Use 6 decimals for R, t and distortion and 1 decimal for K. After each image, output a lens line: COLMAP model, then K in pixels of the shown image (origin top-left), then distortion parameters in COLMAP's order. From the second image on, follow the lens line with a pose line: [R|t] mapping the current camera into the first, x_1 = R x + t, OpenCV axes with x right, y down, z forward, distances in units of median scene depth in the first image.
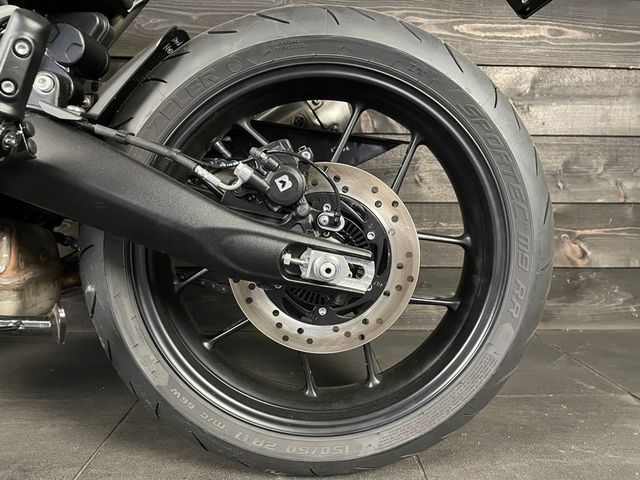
lens RADIAL K [[487.6, 0, 328.1], [0, 487.6, 240.7], [0, 0, 1]] dist [0.088848, -0.120171]
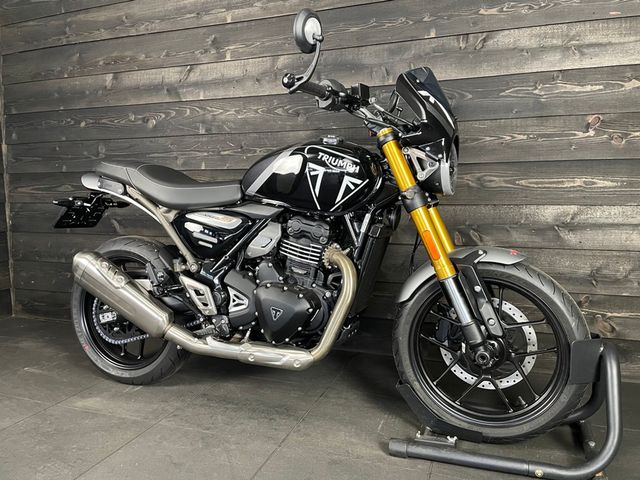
lens RADIAL K [[487.6, 0, 325.1], [0, 487.6, 236.7], [0, 0, 1]] dist [0.088848, -0.120171]
pose [[0.927444, 0.023798, -0.373203, 0.532187], [-0.020943, 0.999712, 0.011702, -0.491476], [0.373374, -0.003037, 0.927676, -1.353041]]
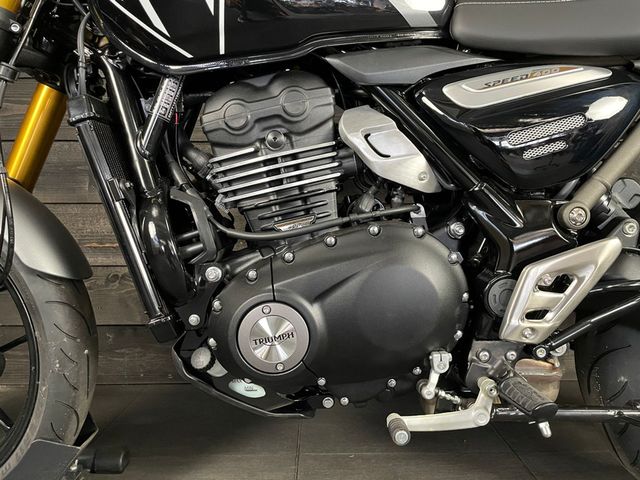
lens RADIAL K [[487.6, 0, 327.4], [0, 487.6, 239.0], [0, 0, 1]] dist [0.088848, -0.120171]
pose [[0.999809, -0.005611, -0.018728, -1.038967], [0.004946, 0.999362, -0.035375, -0.189915], [0.018915, 0.035276, 0.999199, -0.254834]]
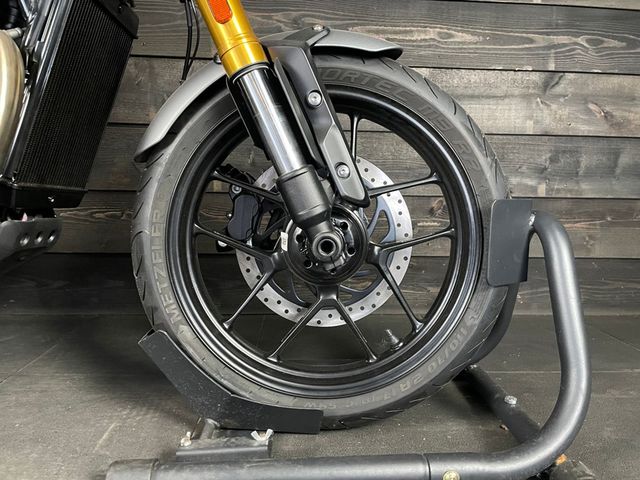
lens RADIAL K [[487.6, 0, 329.9], [0, 487.6, 236.4], [0, 0, 1]] dist [0.088848, -0.120171]
pose [[0.999713, 0.009994, 0.021772, 0.369771], [-0.010266, 0.999870, 0.012404, -0.000574], [-0.021645, -0.012624, 0.999686, -0.112956]]
